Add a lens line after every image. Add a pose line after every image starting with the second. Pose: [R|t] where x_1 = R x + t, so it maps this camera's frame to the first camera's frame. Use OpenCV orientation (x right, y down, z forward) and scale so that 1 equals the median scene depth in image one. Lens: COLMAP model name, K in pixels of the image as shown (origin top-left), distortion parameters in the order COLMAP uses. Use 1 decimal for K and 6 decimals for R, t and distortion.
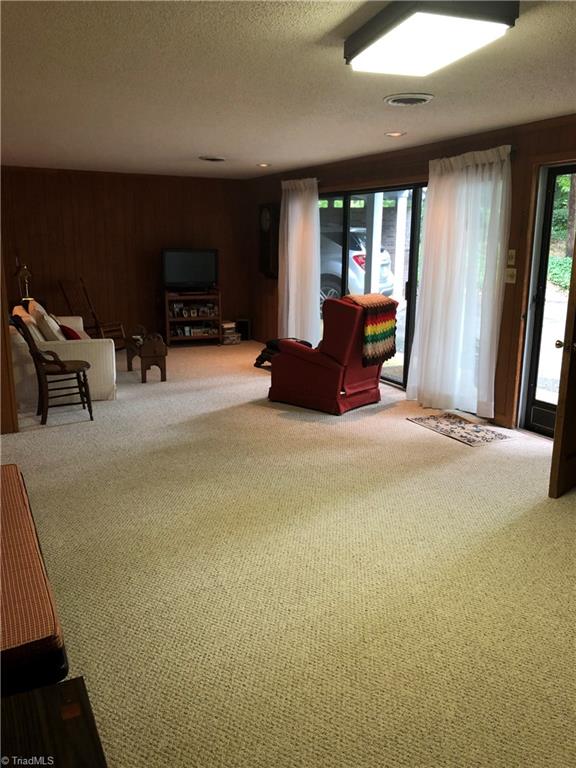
lens RADIAL K [[627.5, 0, 288.0], [0, 627.5, 384.0], [0, 0, 1]] dist [0.078484, -0.122912]
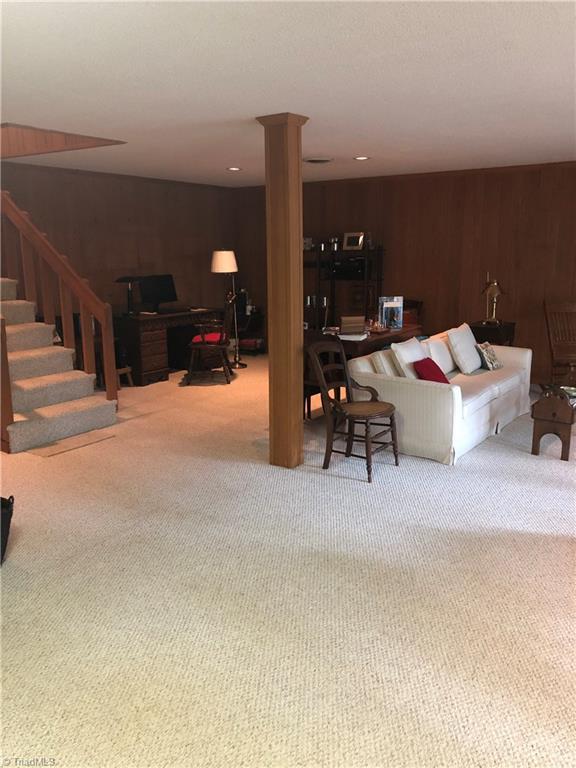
lens RADIAL K [[631.9, 0, 290.0], [0, 631.9, 374.9], [0, 0, 1]] dist [0.010434, 0.002476]
pose [[0.458593, 0.169168, -0.872396, 0.295322], [-0.190100, 0.977663, 0.089651, -0.119858], [0.868075, 0.124729, 0.480508, 0.498746]]
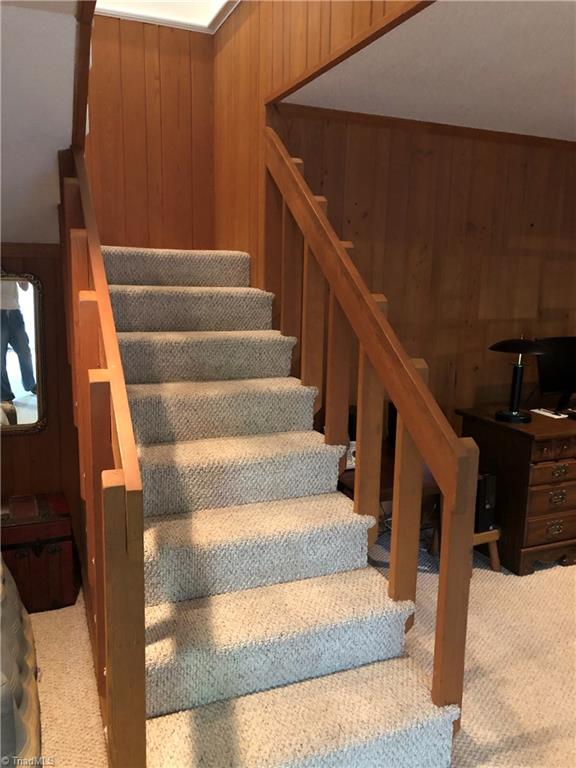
lens RADIAL K [[627.5, 0, 288.0], [0, 627.5, 384.0], [0, 0, 1]] dist [0.078484, -0.122912]
pose [[-0.079227, 0.165938, -0.982948, -0.374891], [-0.244658, 0.952652, 0.180543, -0.151486], [0.966367, 0.254790, -0.034878, 0.620607]]
